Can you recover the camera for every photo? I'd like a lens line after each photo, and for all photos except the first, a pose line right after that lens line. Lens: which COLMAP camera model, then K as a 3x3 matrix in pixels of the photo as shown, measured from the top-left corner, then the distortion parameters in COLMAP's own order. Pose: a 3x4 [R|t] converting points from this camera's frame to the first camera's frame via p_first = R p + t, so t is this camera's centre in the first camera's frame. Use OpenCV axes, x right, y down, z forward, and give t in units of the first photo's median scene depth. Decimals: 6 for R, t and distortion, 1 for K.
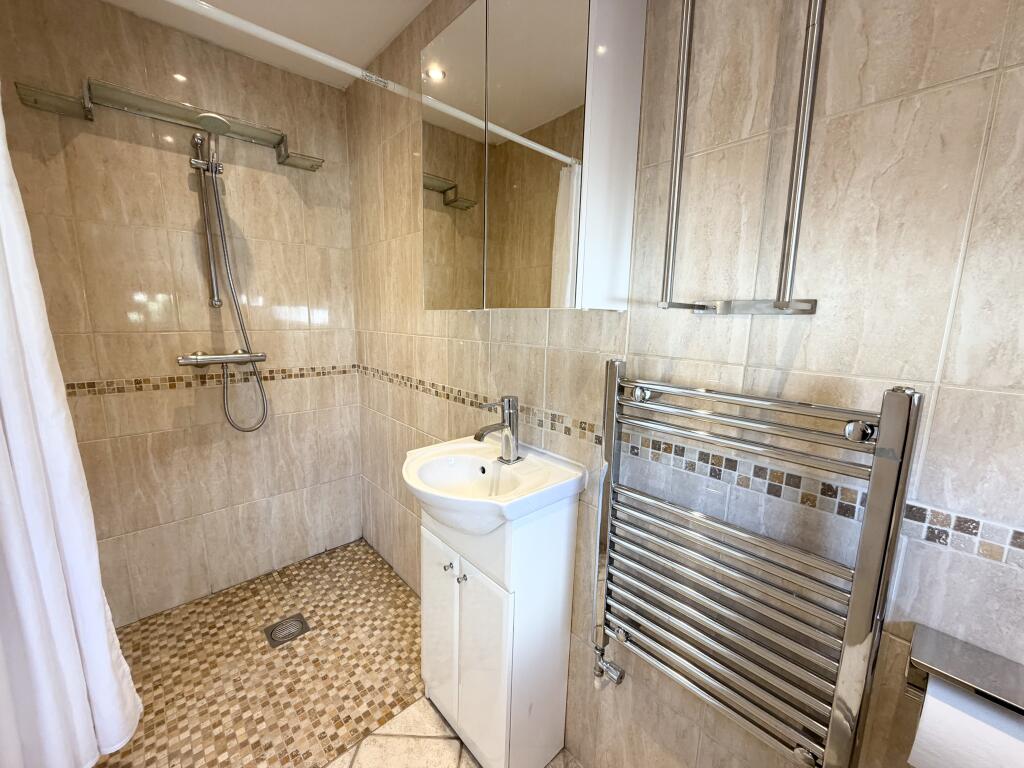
lens RADIAL K [[411.1, 0, 511.7], [0, 411.1, 384.1], [0, 0, 1]] dist [0.000178, -0.000174]
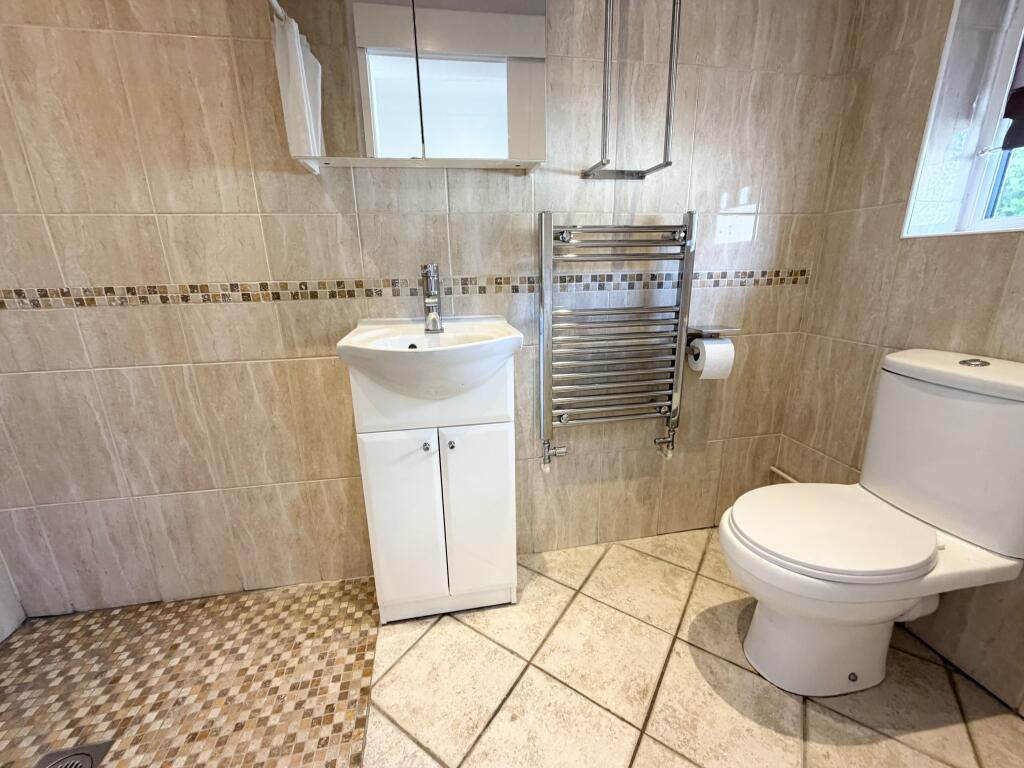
lens RADIAL K [[411.1, 0, 510.6], [0, 411.1, 384.7], [0, 0, 1]] dist [0.000178, -0.000174]
pose [[0.524546, -0.262796, 0.809808, -0.680078], [0.170813, 0.964313, 0.202293, 0.125346], [-0.834071, 0.032213, 0.550716, 0.265060]]
